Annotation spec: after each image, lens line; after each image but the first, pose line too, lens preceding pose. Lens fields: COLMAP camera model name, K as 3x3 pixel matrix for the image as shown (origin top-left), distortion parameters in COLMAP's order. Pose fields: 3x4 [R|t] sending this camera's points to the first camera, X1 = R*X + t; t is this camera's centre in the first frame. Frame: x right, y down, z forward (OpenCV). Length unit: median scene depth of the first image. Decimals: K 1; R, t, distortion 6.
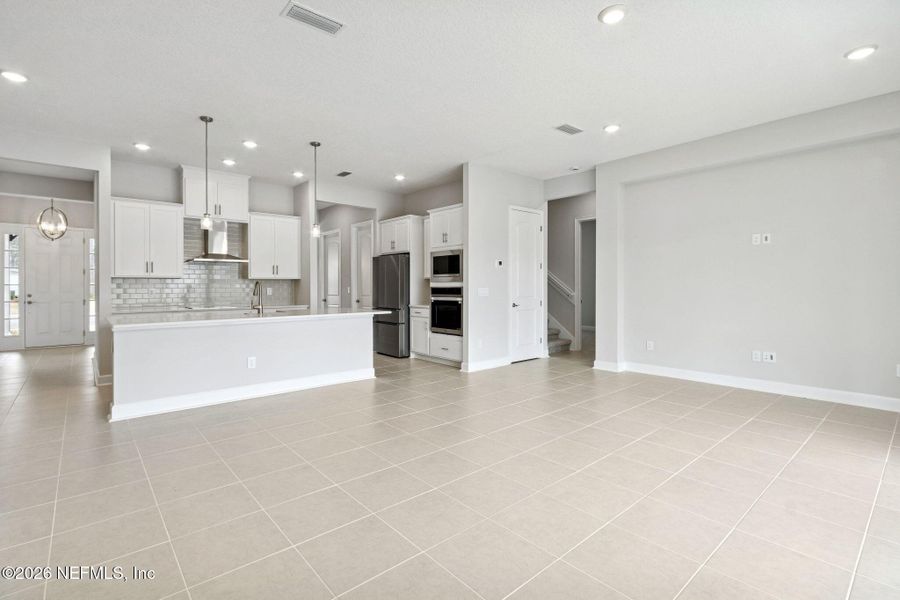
lens RADIAL K [[414.4, 0, 450.0], [0, 414.4, 300.0], [0, 0, 1]] dist [0.003052, 0.000354]
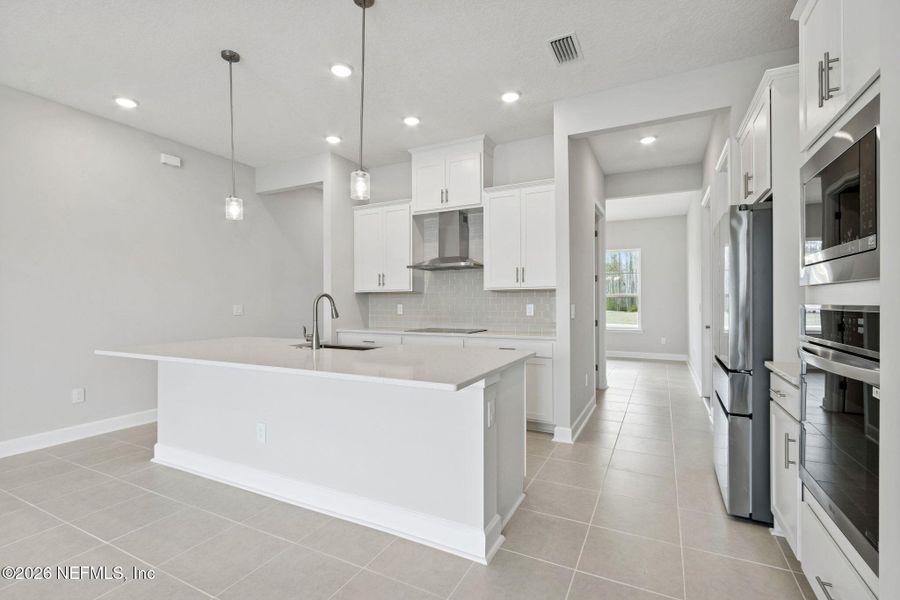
lens RADIAL K [[414.4, 0, 450.0], [0, 414.4, 300.0], [0, 0, 1]] dist [0.003052, 0.000354]
pose [[0.363779, -0.002964, -0.931481, 0.119962], [-0.027165, 0.999536, -0.013790, -0.028644], [0.931089, 0.030321, 0.363530, 0.787457]]
